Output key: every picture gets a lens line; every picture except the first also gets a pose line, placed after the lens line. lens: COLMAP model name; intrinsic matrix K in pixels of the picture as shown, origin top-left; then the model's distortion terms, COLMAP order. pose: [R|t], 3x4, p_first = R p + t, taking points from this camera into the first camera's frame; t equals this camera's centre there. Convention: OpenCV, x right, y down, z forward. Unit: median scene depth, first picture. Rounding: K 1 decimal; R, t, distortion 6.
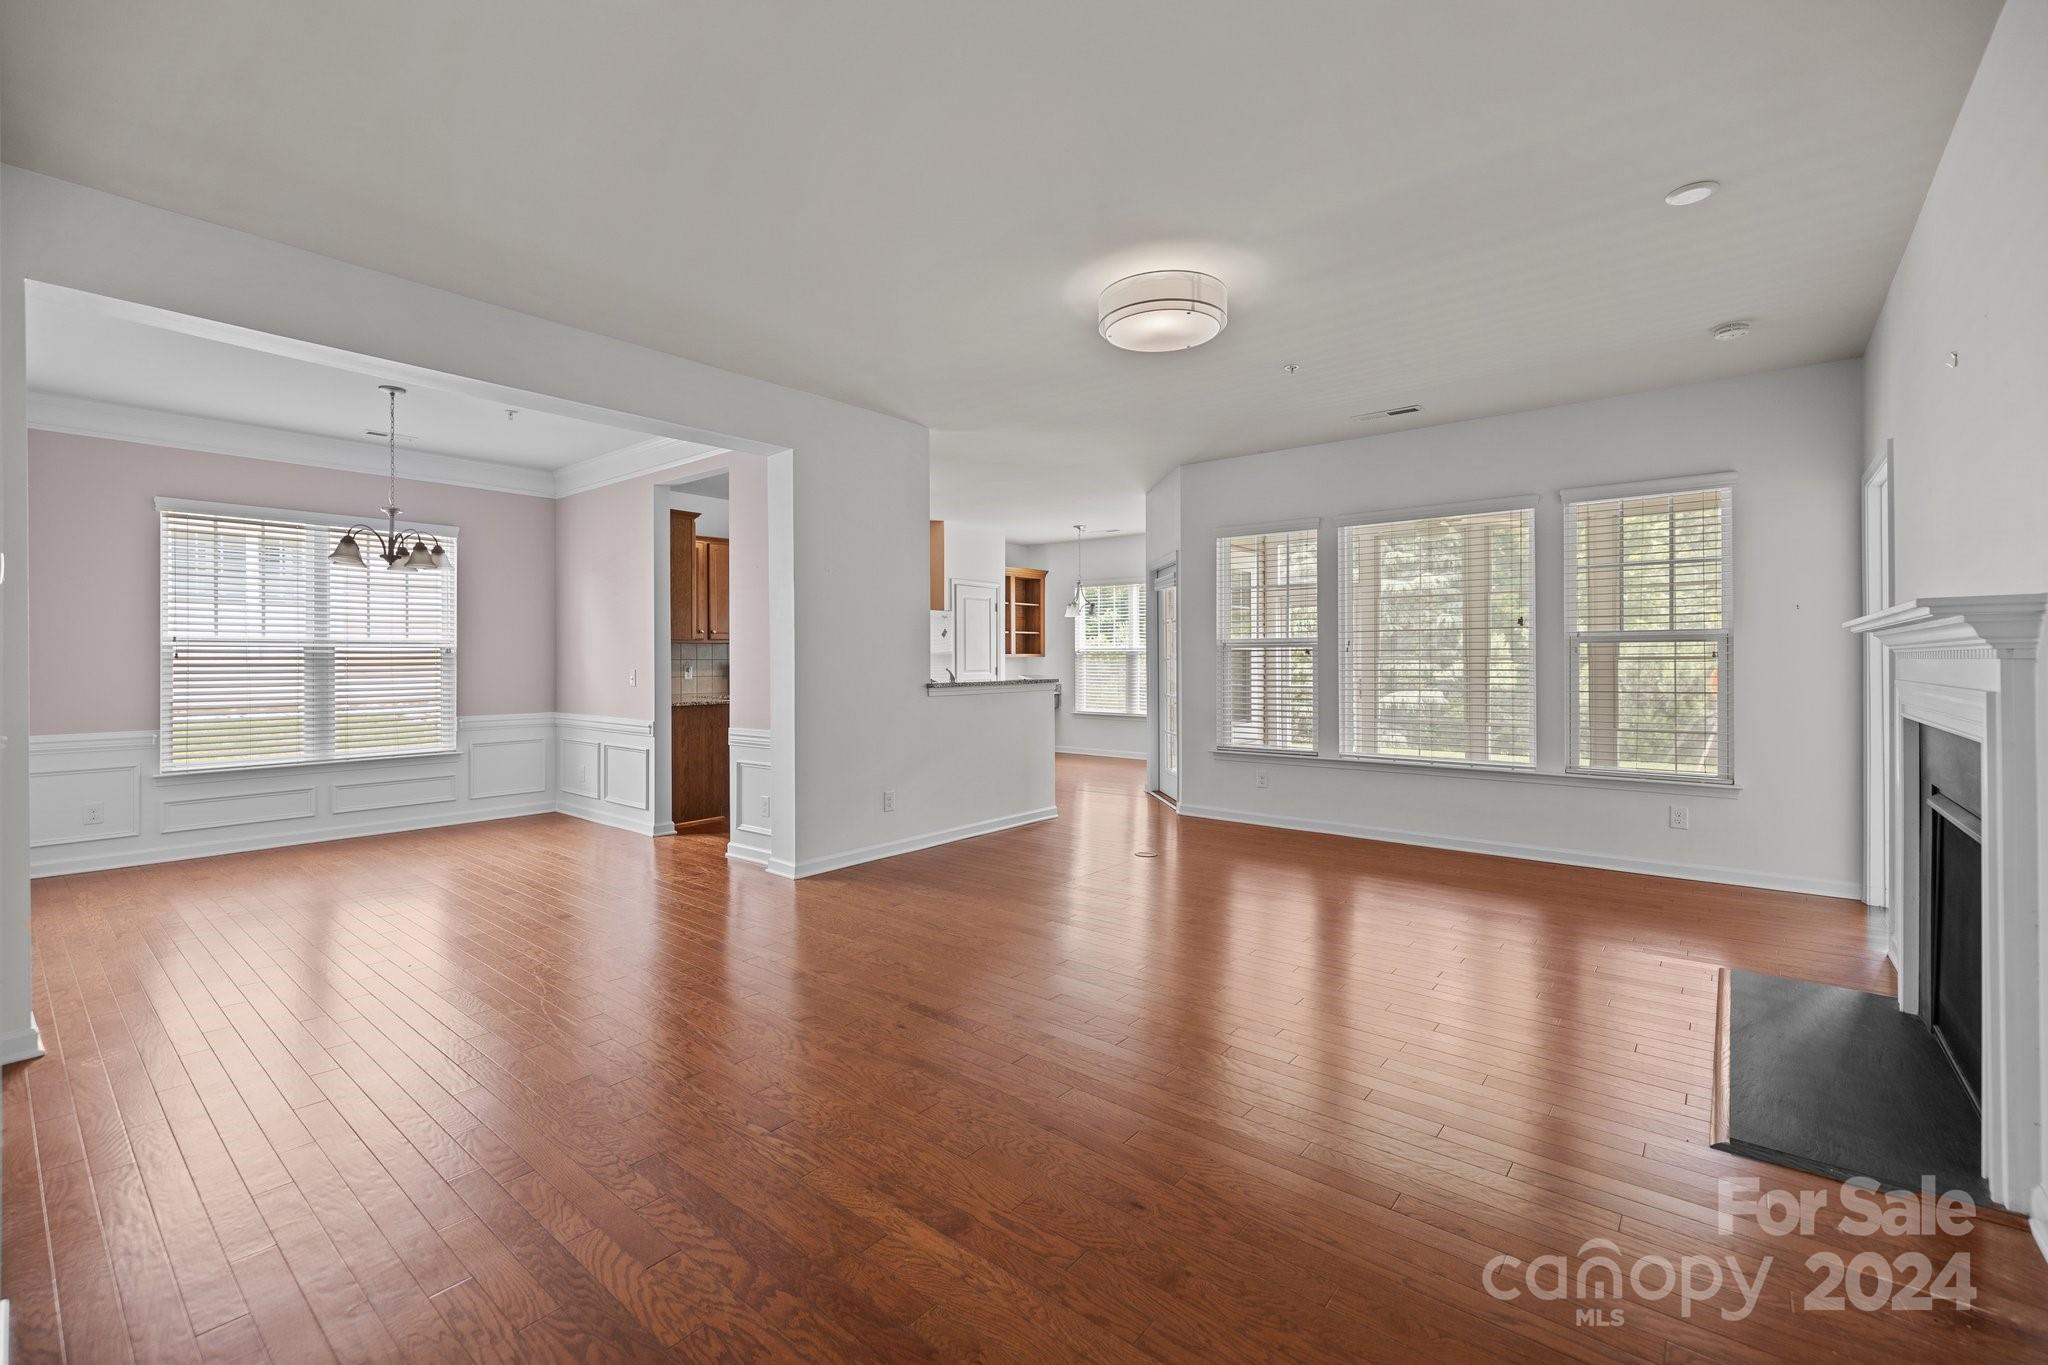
lens RADIAL K [[873.5, 0, 1026.8], [0, 873.5, 662.1], [0, 0, 1]] dist [-0.001186, 0.000154]
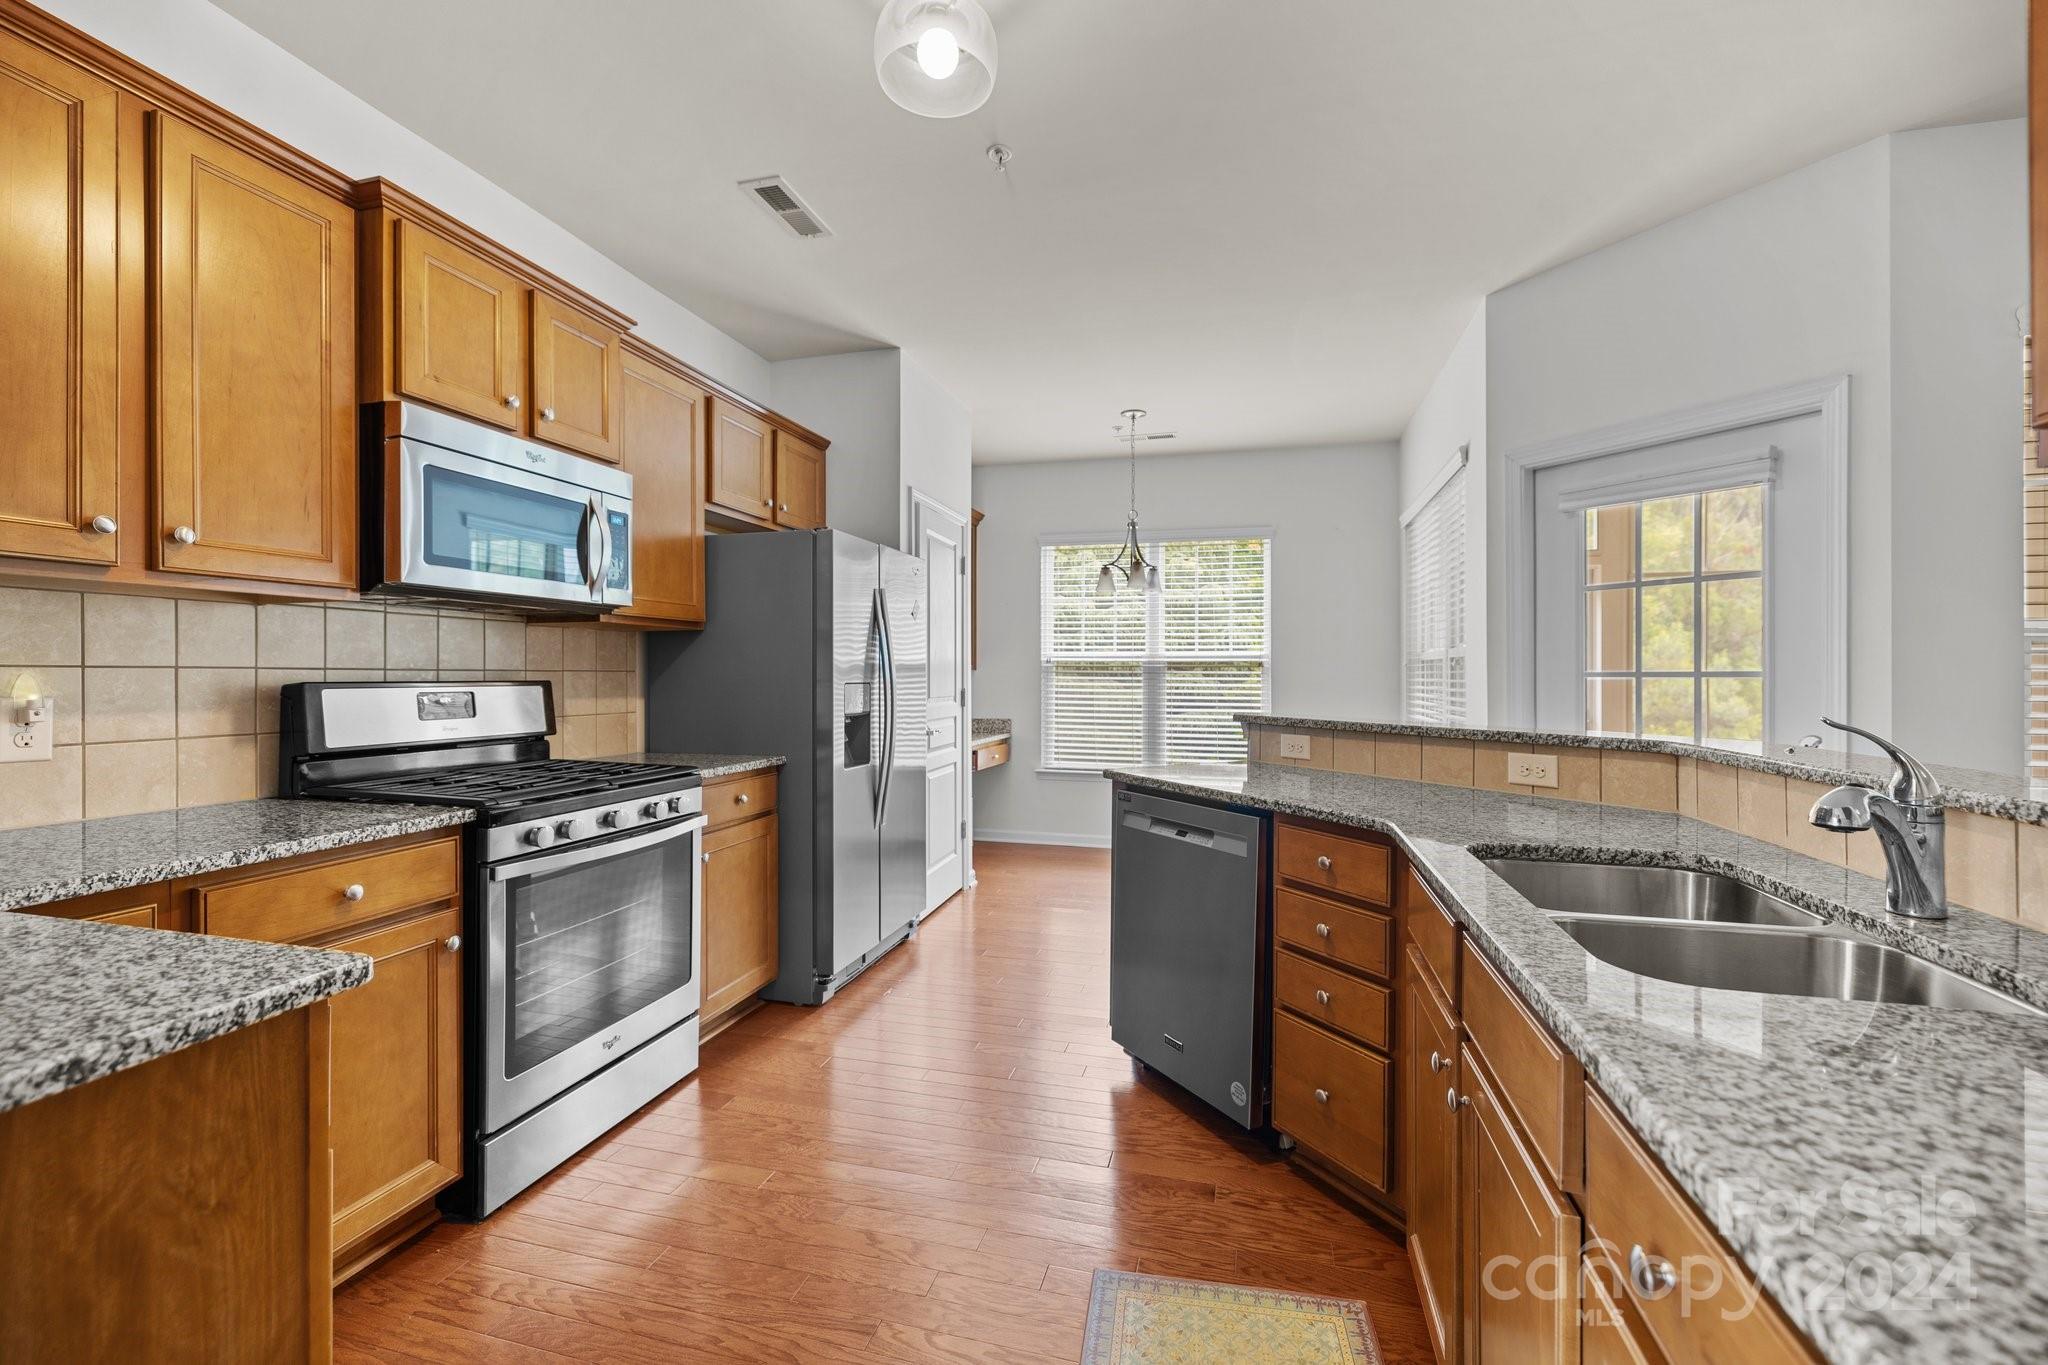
lens RADIAL K [[867.6, 0, 1027.1], [0, 867.6, 679.4], [0, 0, 1]] dist [-0.000566, 0.000161]
pose [[0.913601, 0.003085, 0.406601, -0.179028], [-0.003227, 0.999995, -0.000336, 0.000010], [-0.406600, -0.001005, 0.913606, 0.505483]]
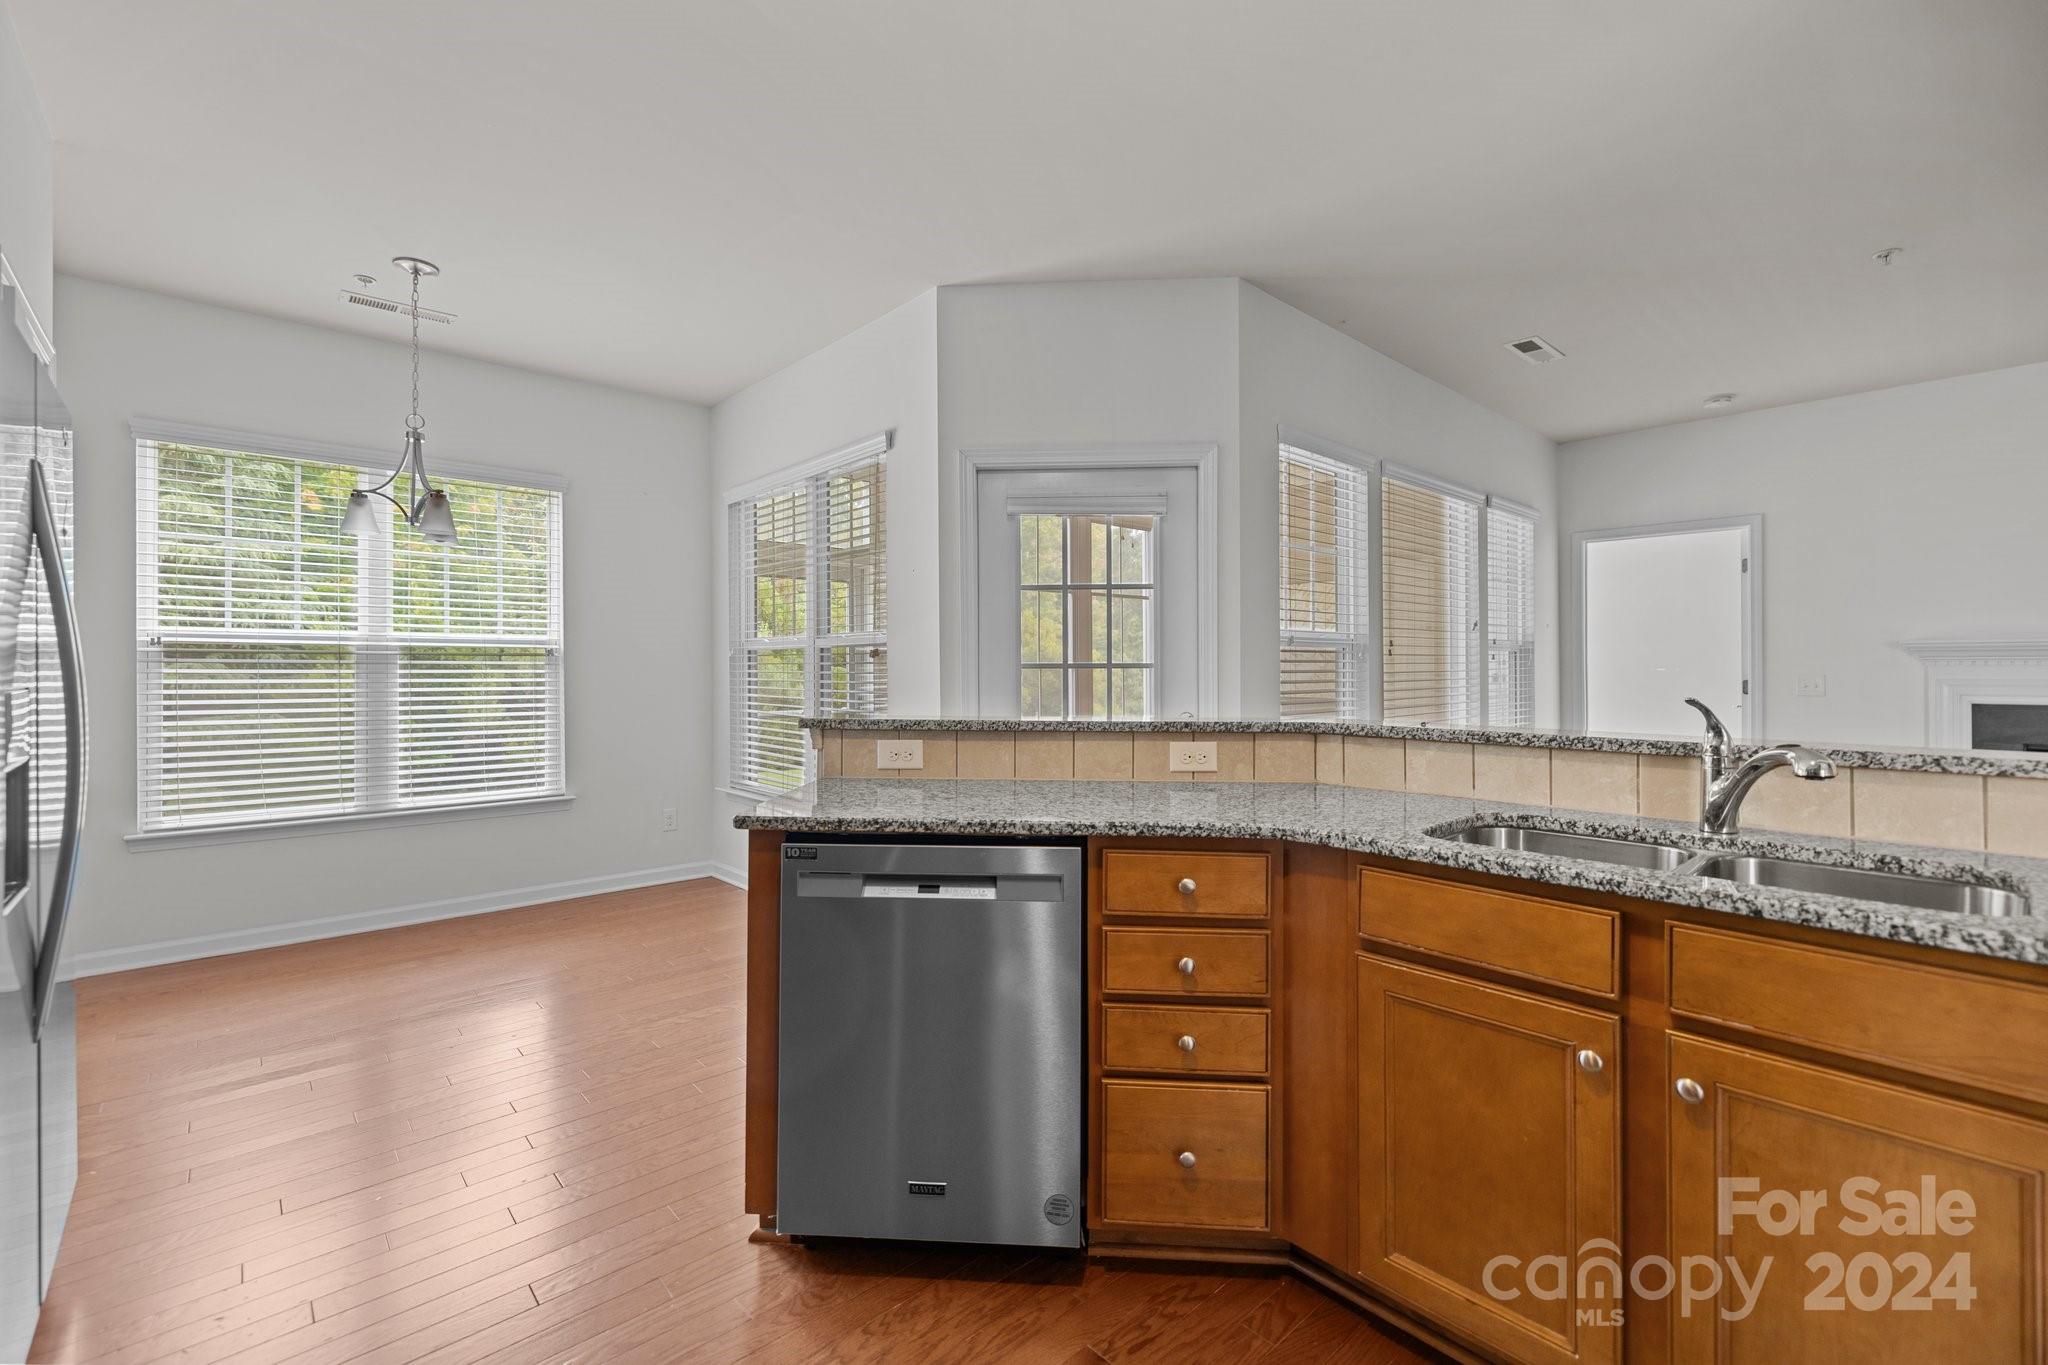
lens RADIAL K [[879.3, 0, 1020.0], [0, 879.3, 666.9], [0, 0, 1]] dist [-0.000410, 0.000023]
pose [[0.153141, 0.004769, 0.988193, -0.208028], [0.002901, 0.999982, -0.005275, -0.000393], [-0.988200, 0.003675, 0.153124, 0.646980]]
